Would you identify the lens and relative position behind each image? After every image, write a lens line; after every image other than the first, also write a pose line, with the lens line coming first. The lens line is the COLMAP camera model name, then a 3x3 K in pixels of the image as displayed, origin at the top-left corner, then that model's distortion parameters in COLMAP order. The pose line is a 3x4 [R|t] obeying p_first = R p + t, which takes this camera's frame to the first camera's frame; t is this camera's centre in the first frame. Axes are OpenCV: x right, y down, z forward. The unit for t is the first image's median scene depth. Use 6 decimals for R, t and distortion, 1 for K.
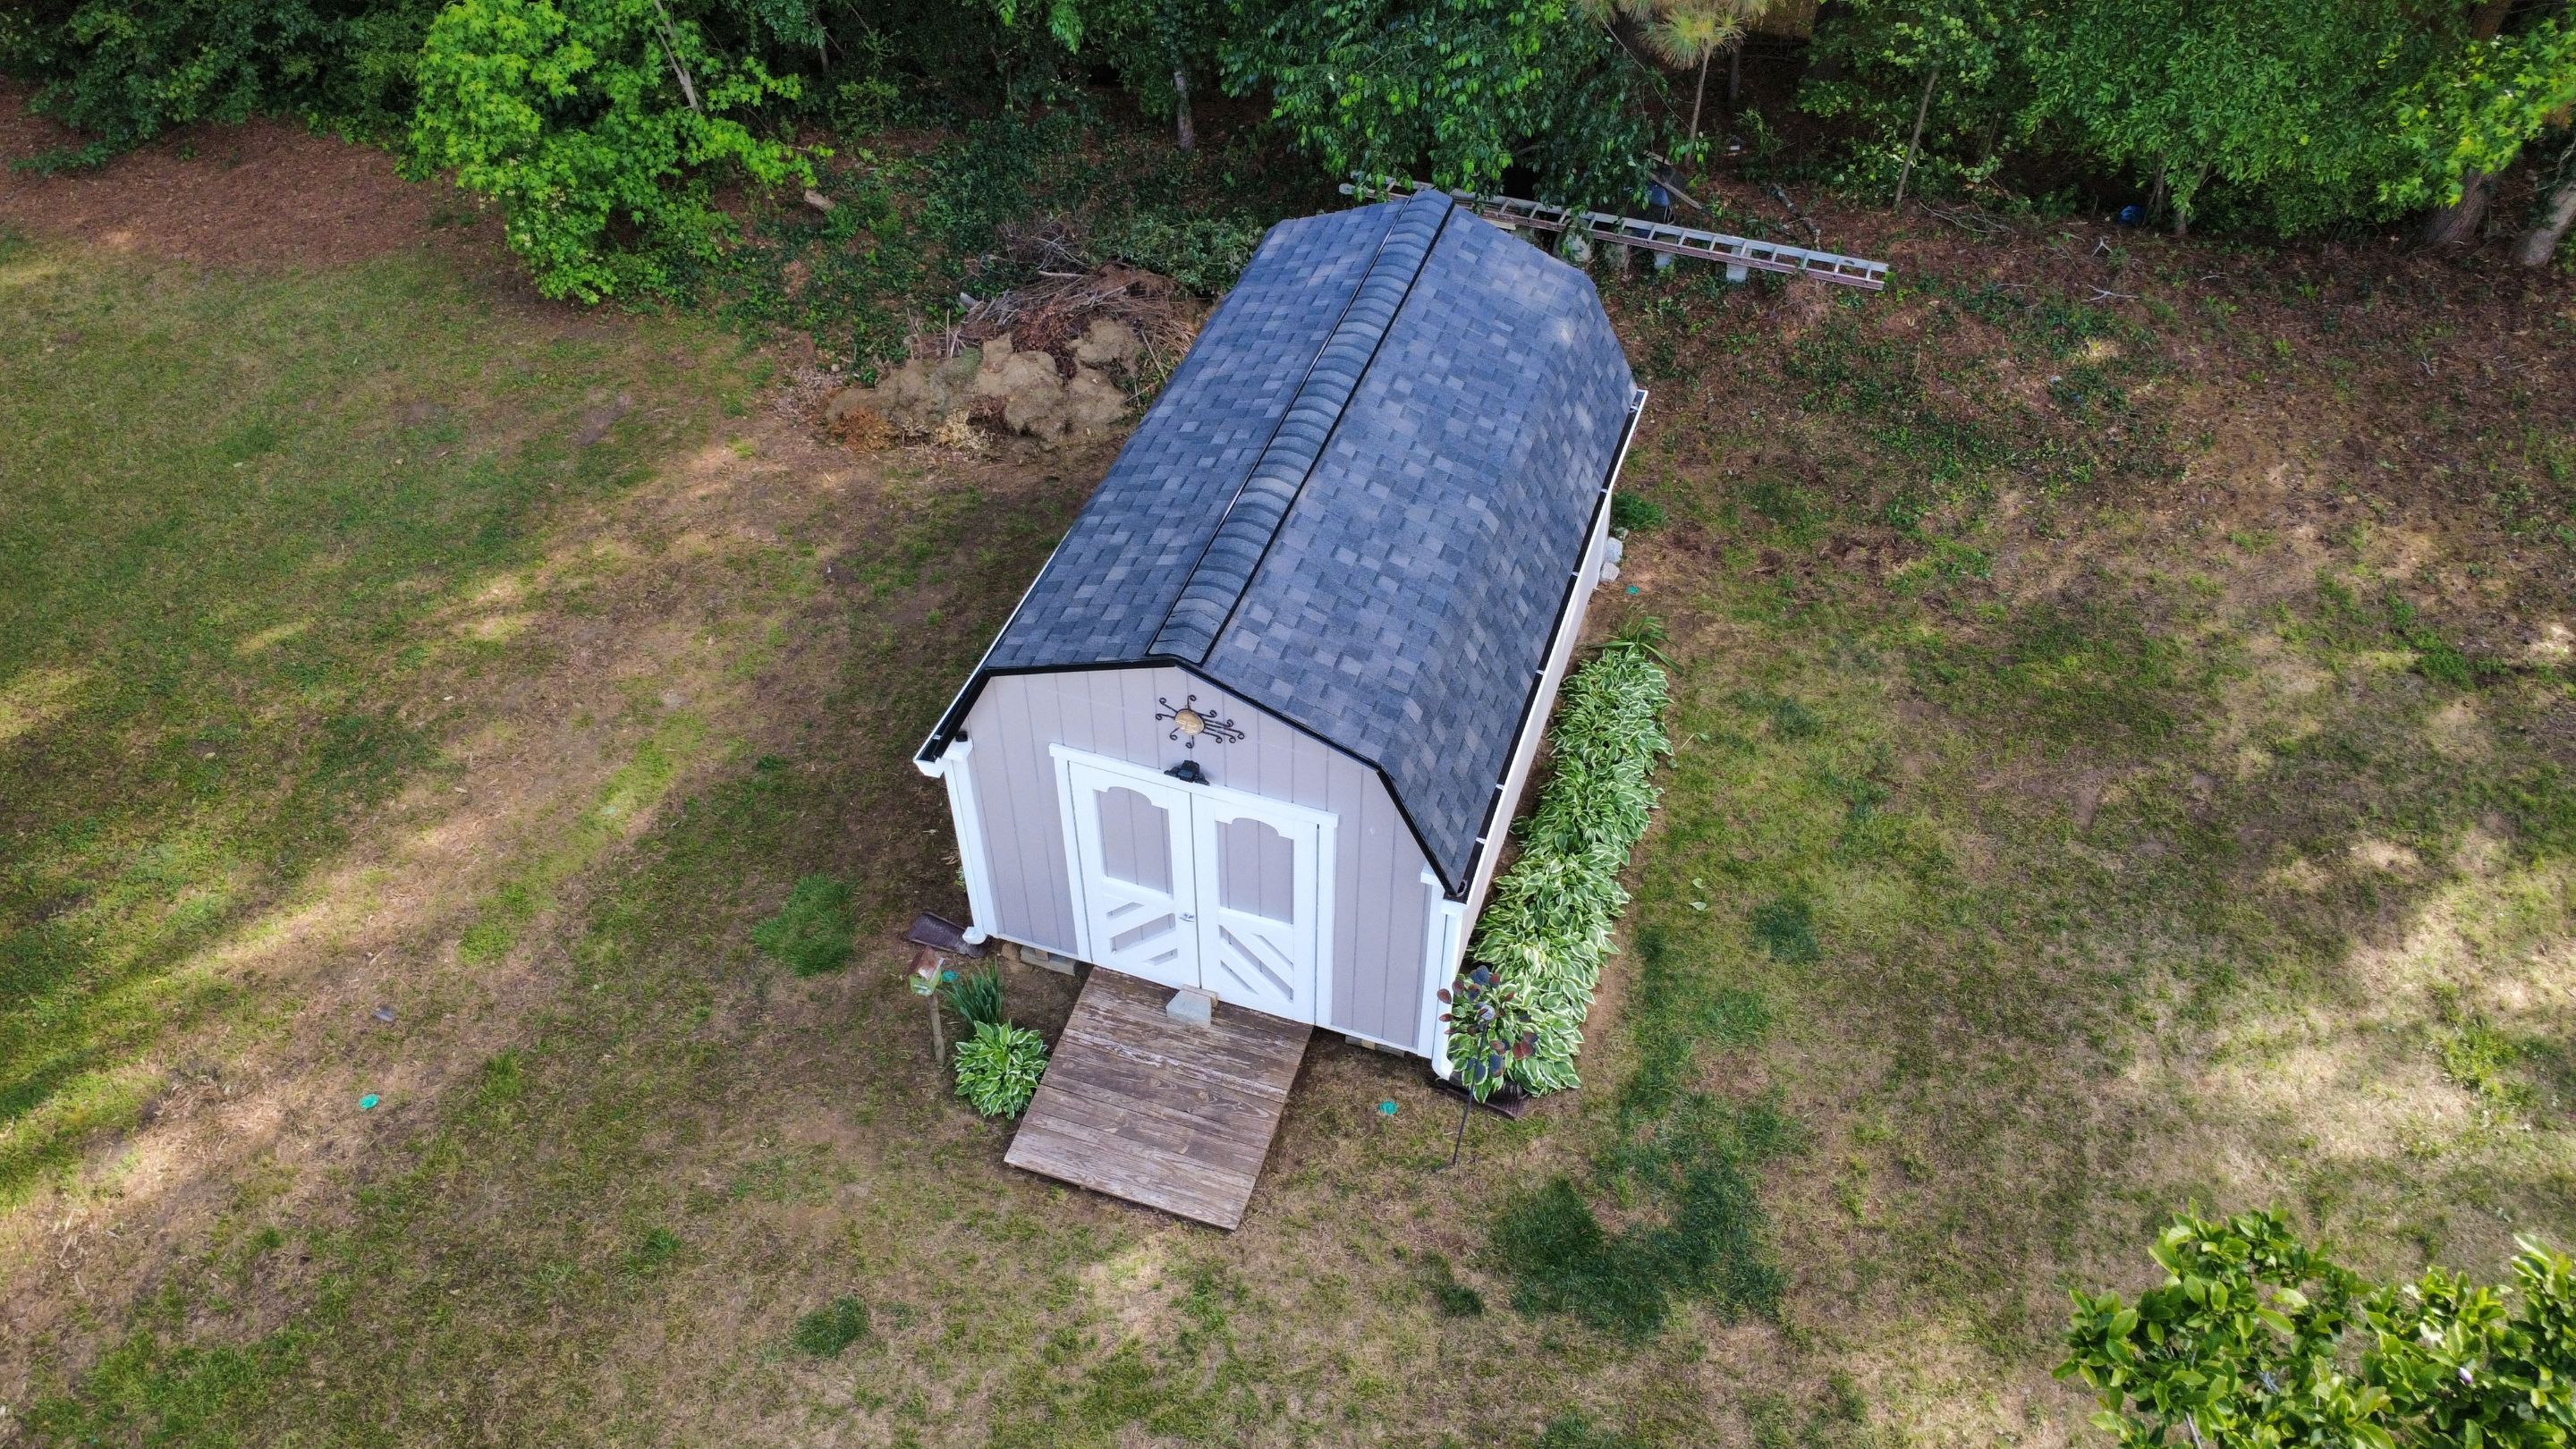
lens RADIAL K [[1878.4, 0, 1285.9], [0, 1878.4, 726.0], [0, 0, 1]] dist [-0.000427, 0.002816]
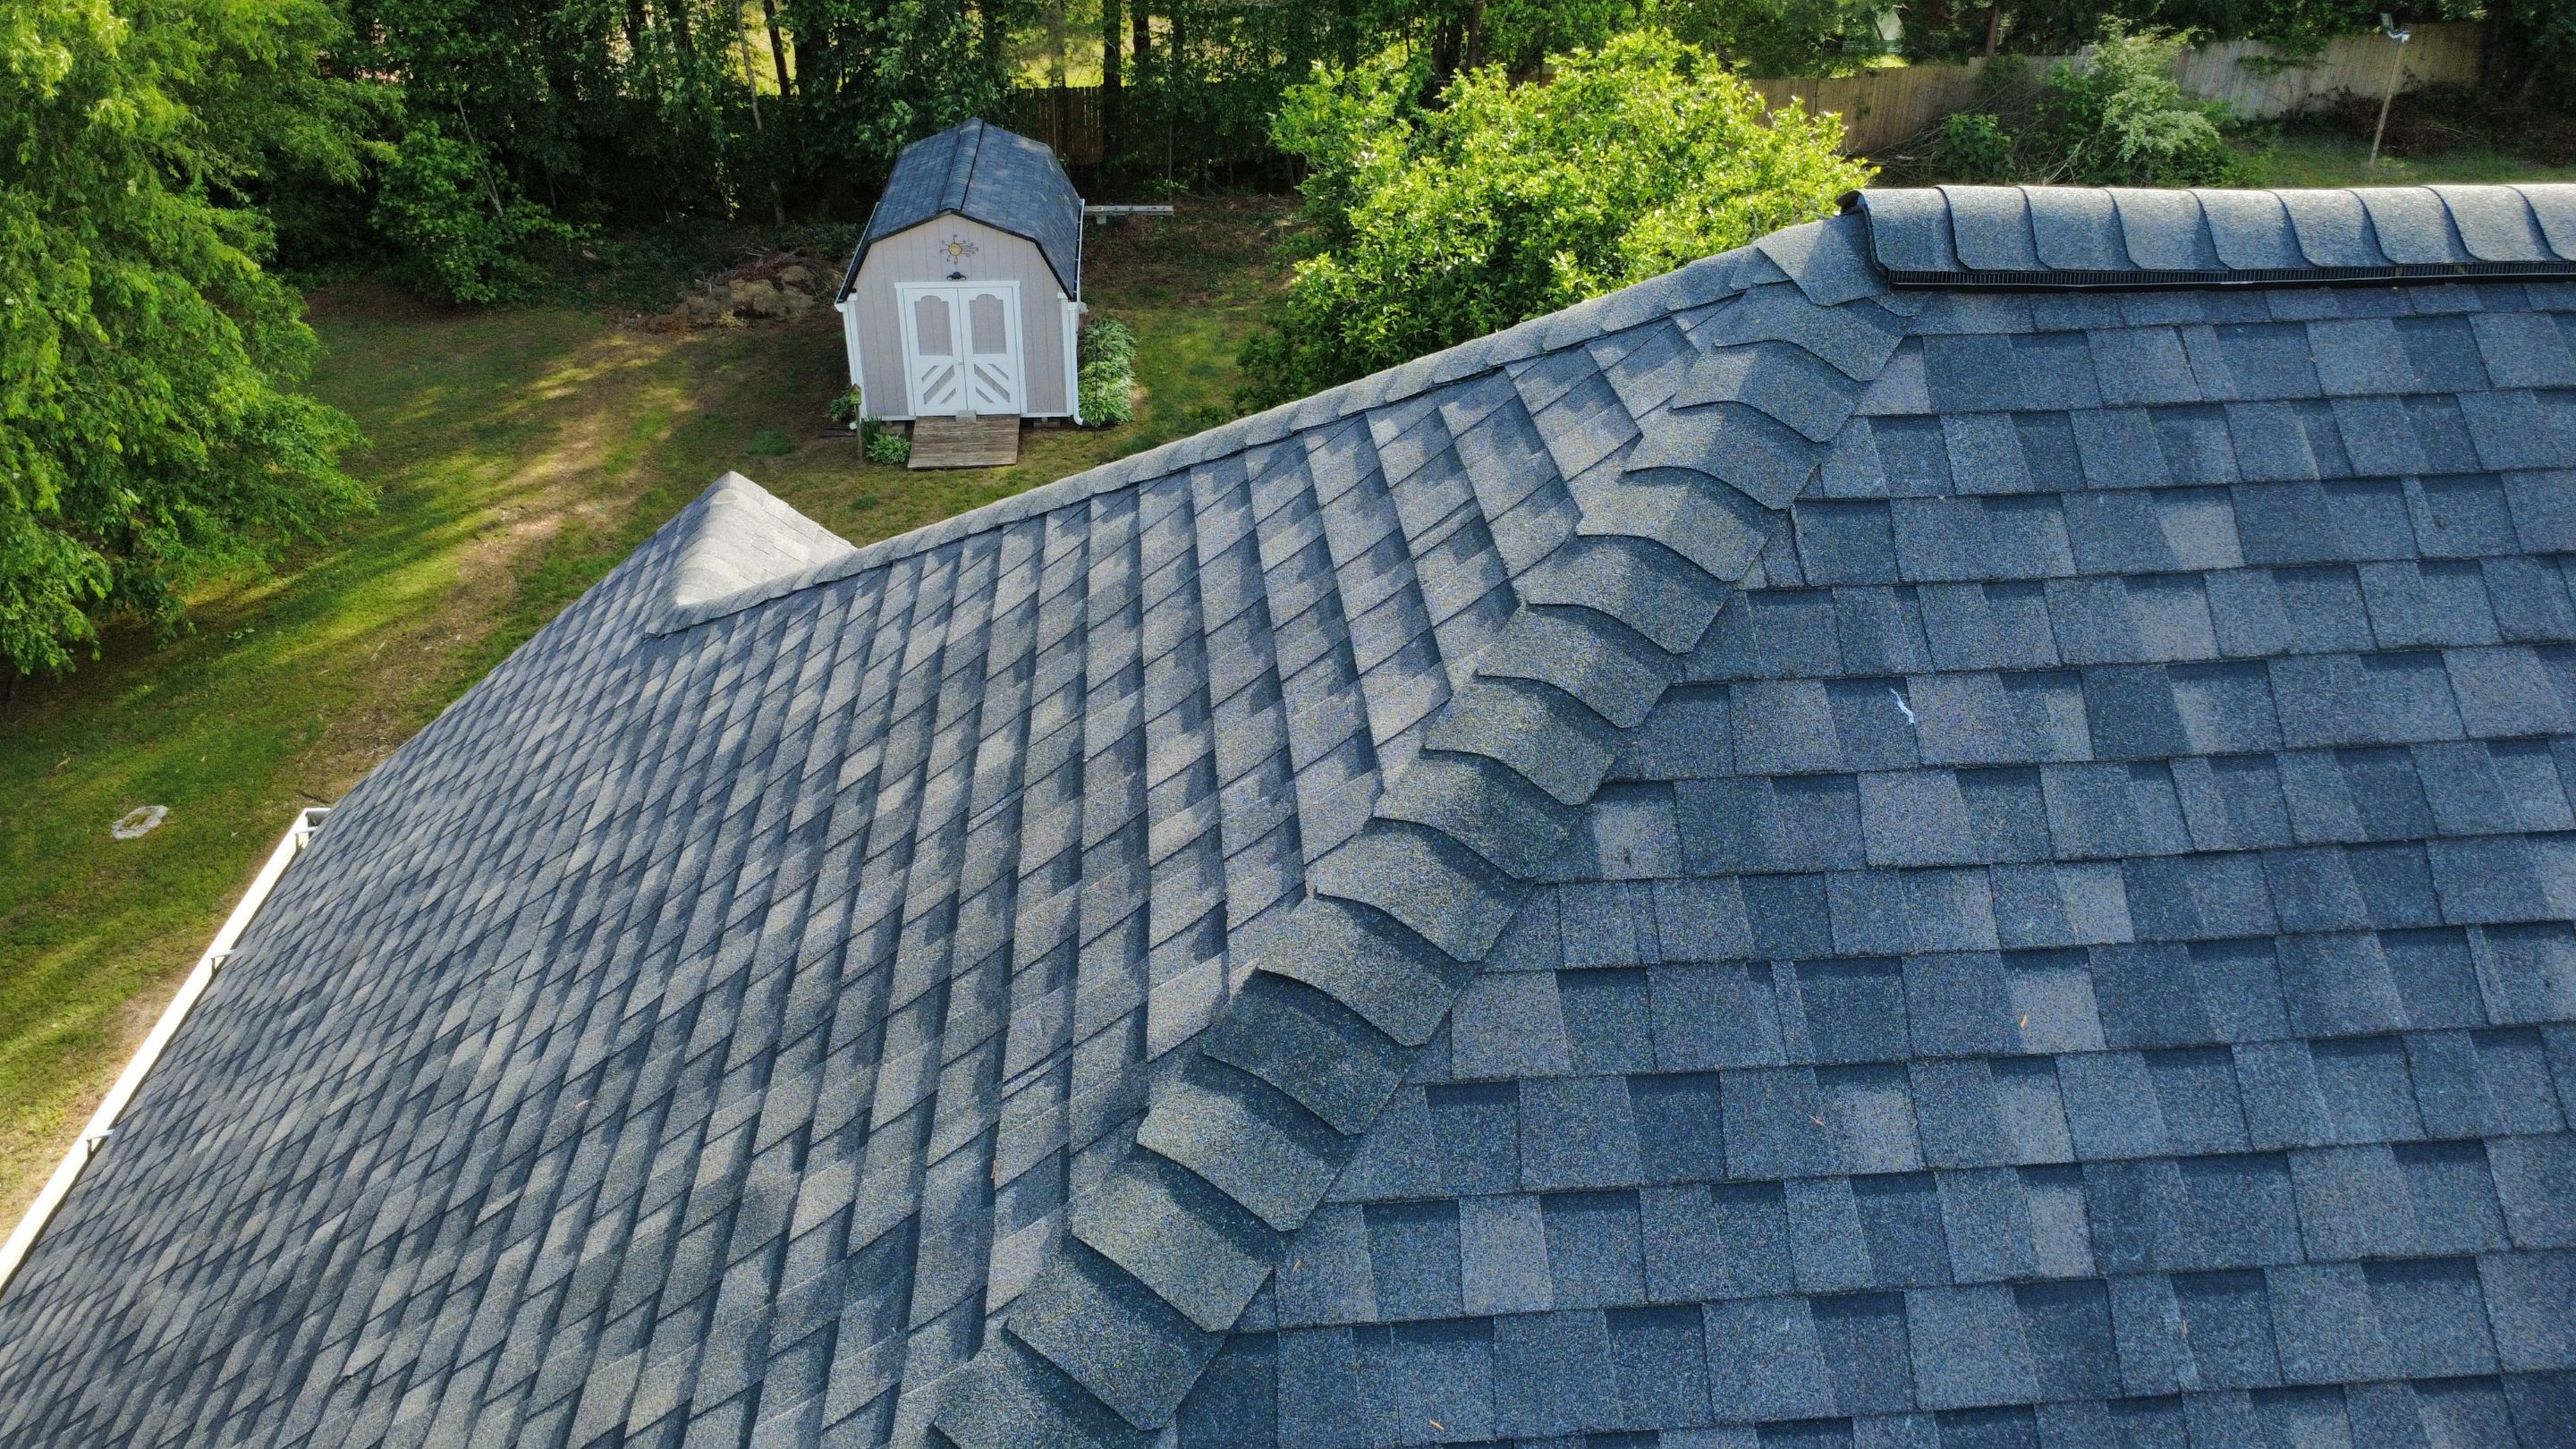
lens RADIAL K [[1878.4, 0, 1285.9], [0, 1878.4, 726.0], [0, 0, 1]] dist [-0.000427, 0.002816]
pose [[0.919830, -0.197751, 0.338831, -0.514049], [0.270639, 0.945104, -0.183120, 0.977941], [-0.284018, 0.260141, 0.922855, -1.065792]]
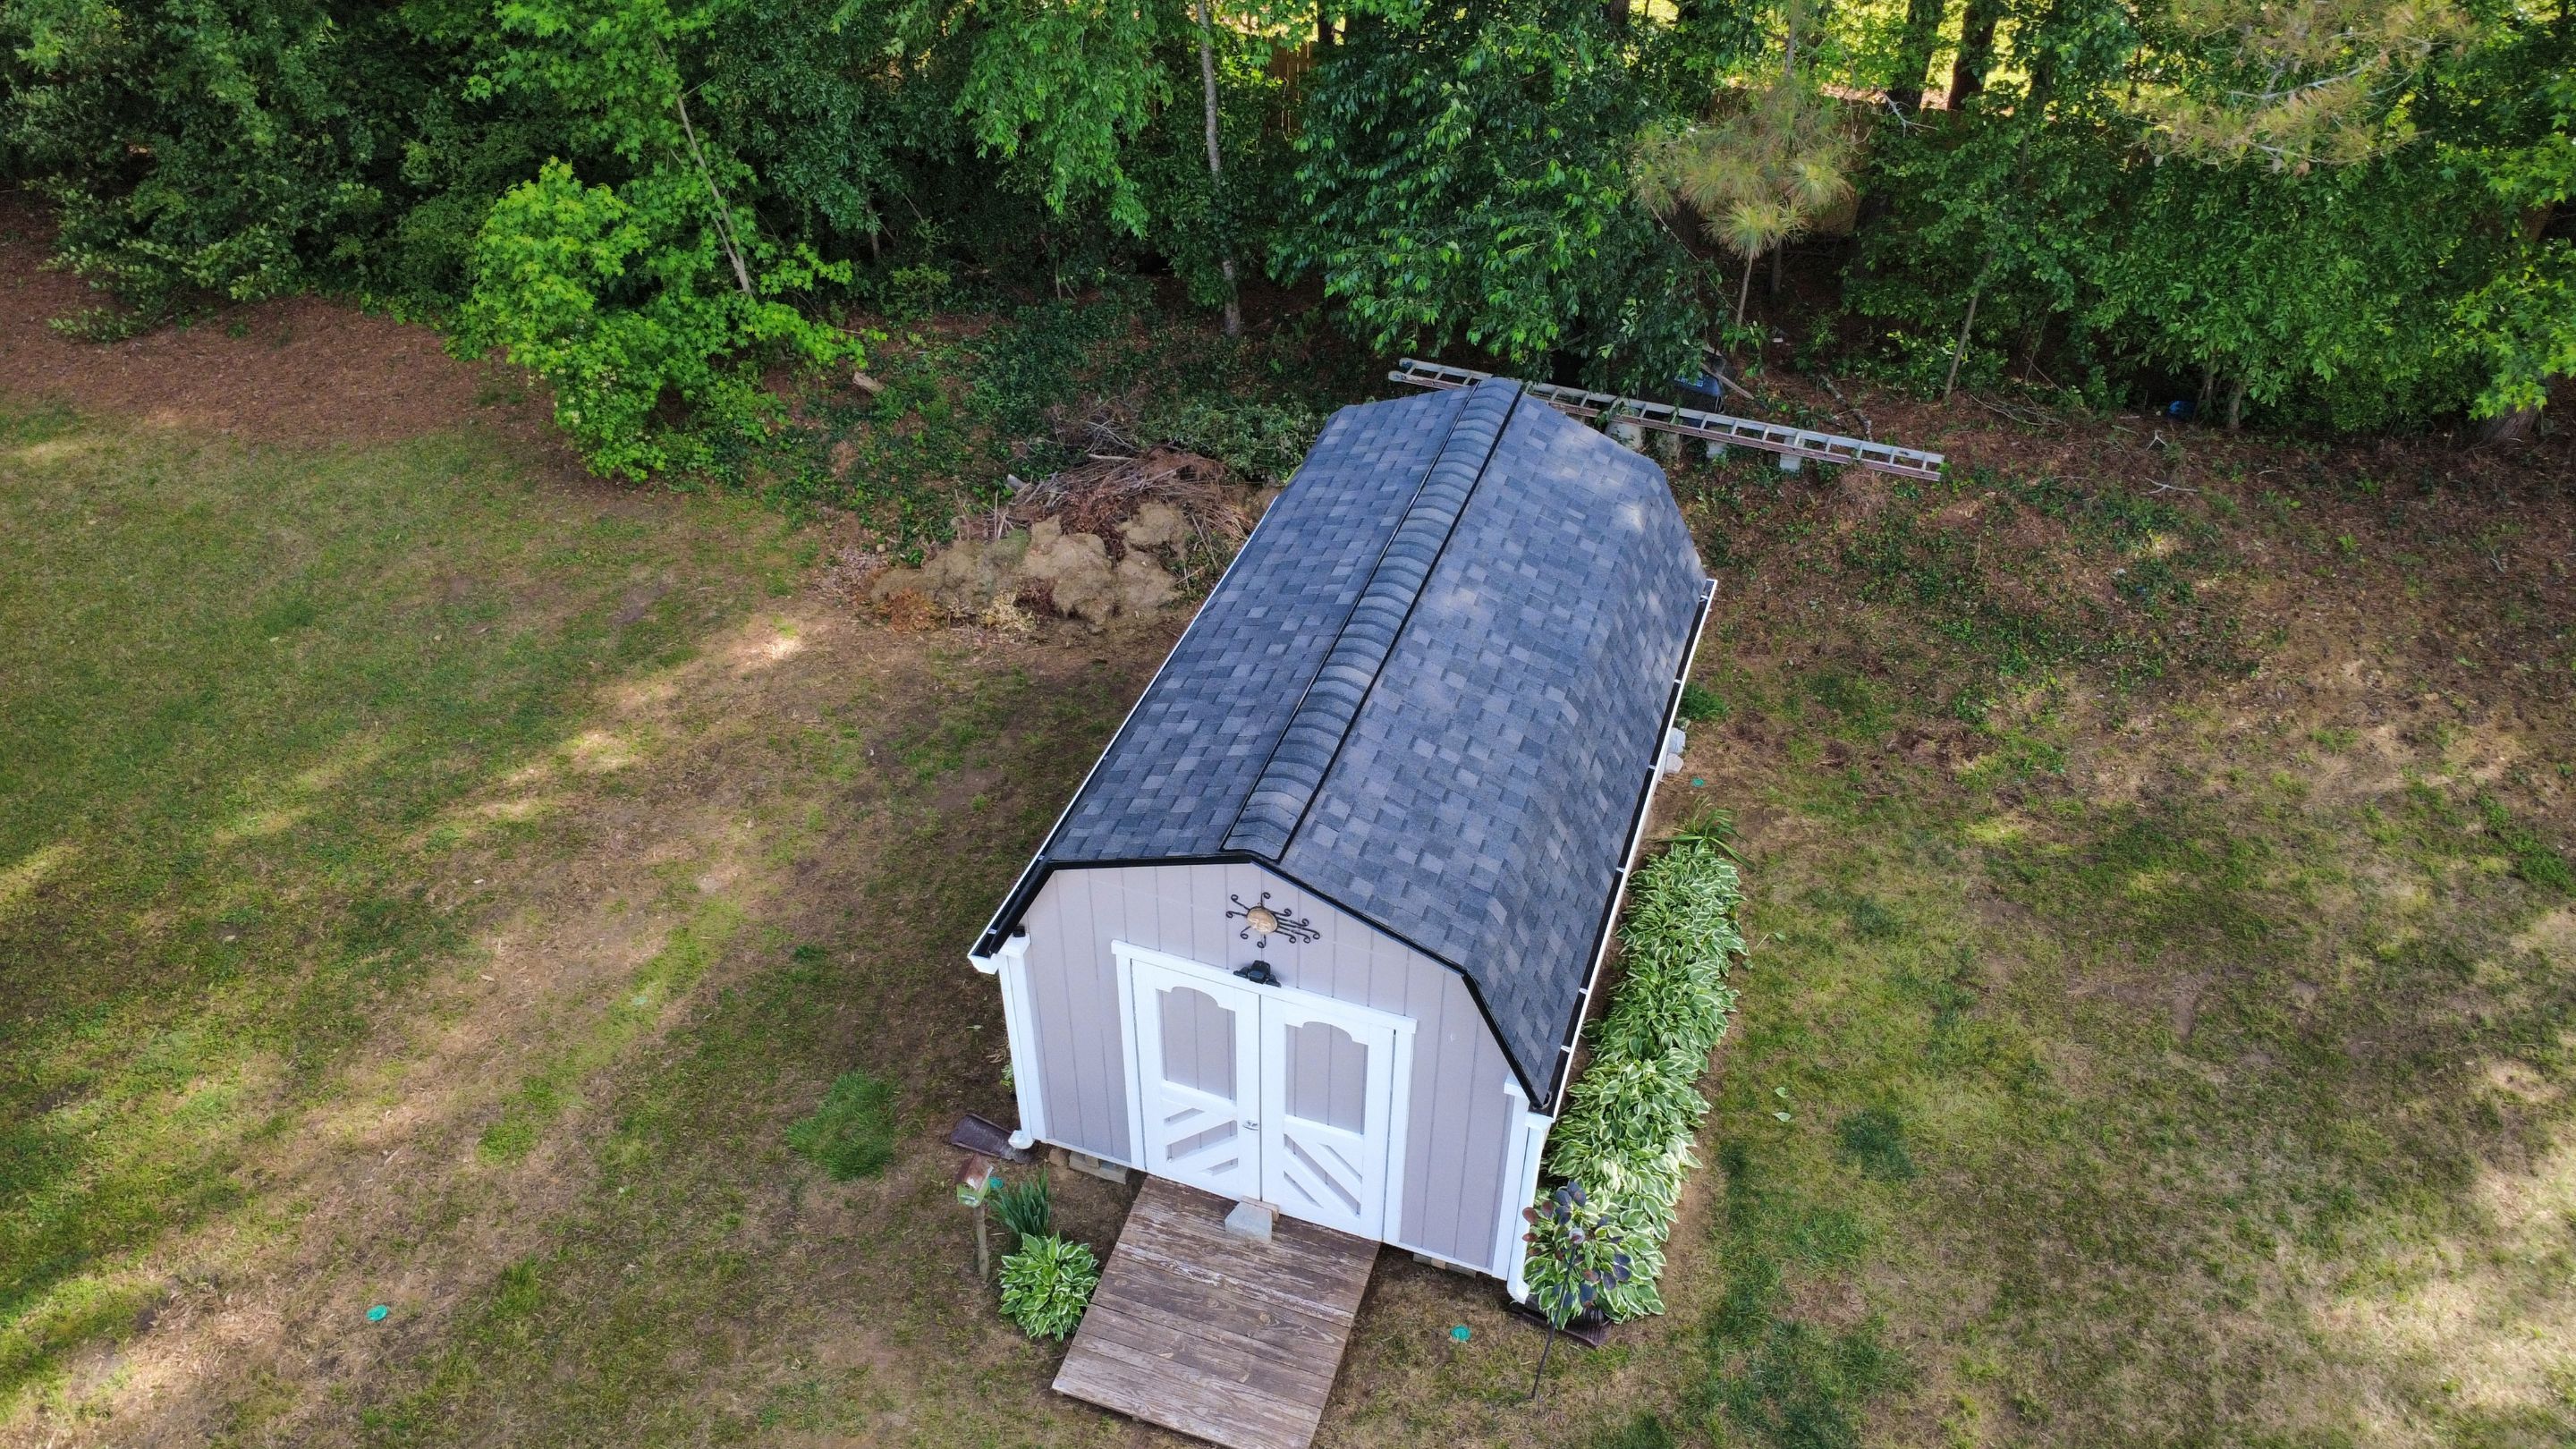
lens RADIAL K [[1877.3, 0, 1284.5], [0, 1877.3, 729.6], [0, 0, 1]] dist [-0.000511, 0.003280]
pose [[0.999926, 0.010572, -0.005962, -0.028985], [-0.011081, 0.995607, -0.092972, -0.008253], [0.004953, 0.093031, 0.995651, 0.035536]]
